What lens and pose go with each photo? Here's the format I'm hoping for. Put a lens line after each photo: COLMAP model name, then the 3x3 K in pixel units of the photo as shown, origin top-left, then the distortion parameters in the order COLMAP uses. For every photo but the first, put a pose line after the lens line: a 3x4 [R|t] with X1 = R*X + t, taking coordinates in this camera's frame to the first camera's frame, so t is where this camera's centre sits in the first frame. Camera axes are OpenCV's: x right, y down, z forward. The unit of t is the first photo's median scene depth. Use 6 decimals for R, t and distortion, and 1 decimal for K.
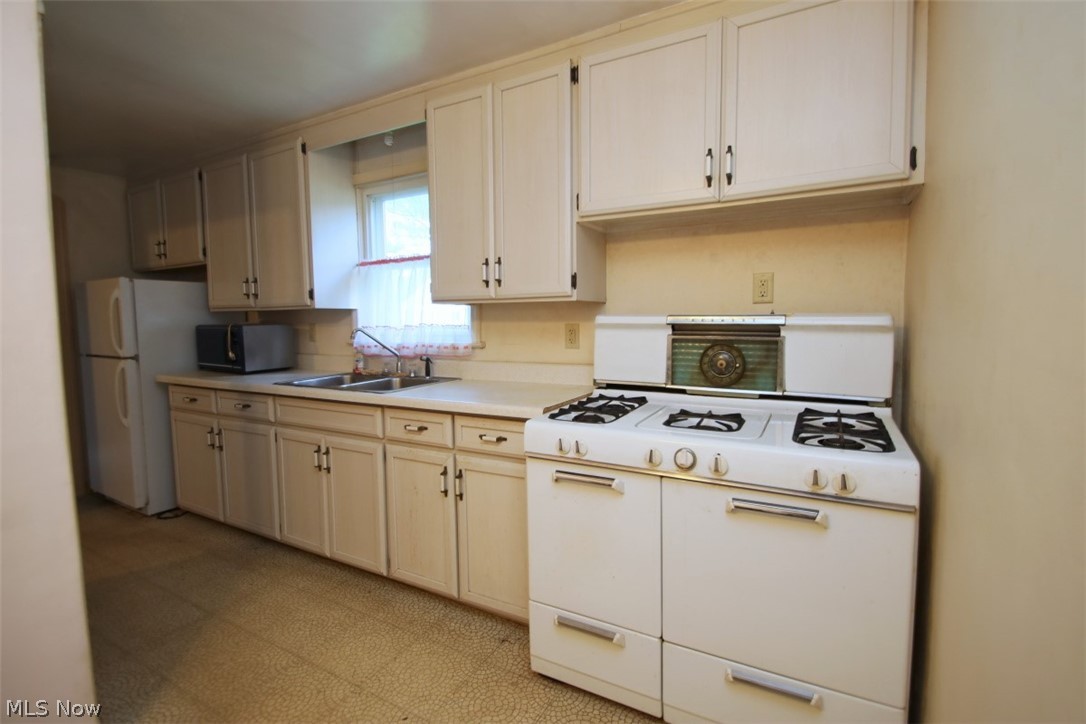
lens RADIAL K [[503.3, 0, 544.6], [0, 503.3, 355.5], [0, 0, 1]] dist [0.012207, -0.014734]
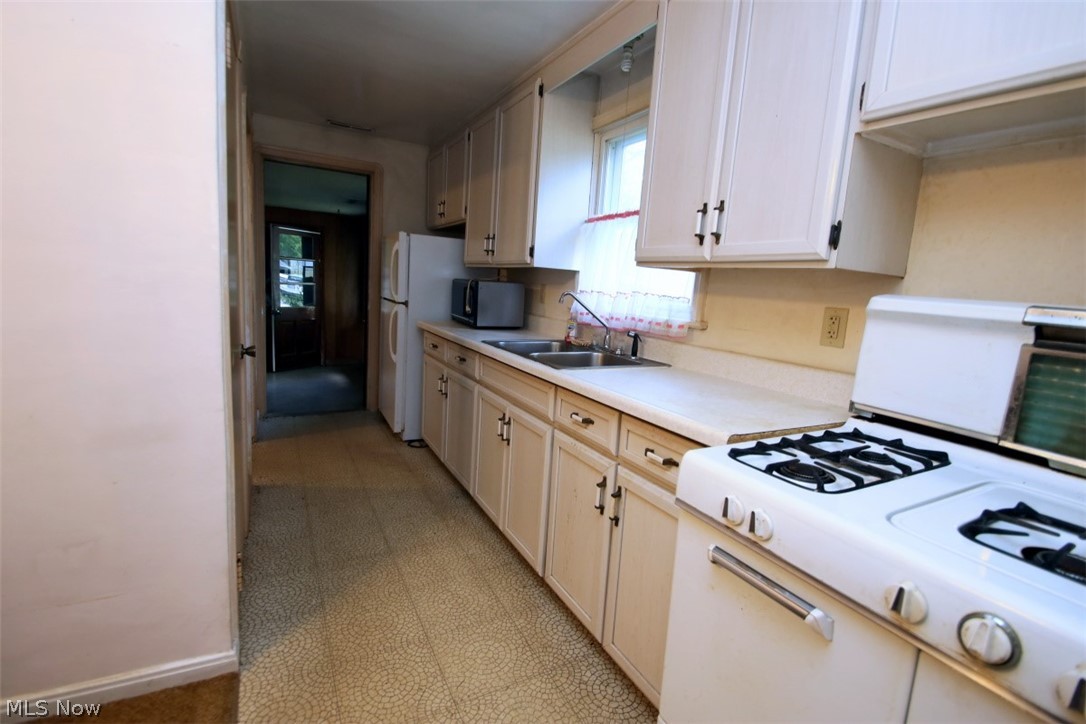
lens RADIAL K [[503.3, 0, 544.6], [0, 503.3, 355.5], [0, 0, 1]] dist [0.012207, -0.014734]
pose [[0.839279, 0.142182, -0.524781, 0.089118], [-0.115018, 0.989787, 0.084222, -0.014542], [0.531396, -0.010327, 0.847061, 0.260569]]
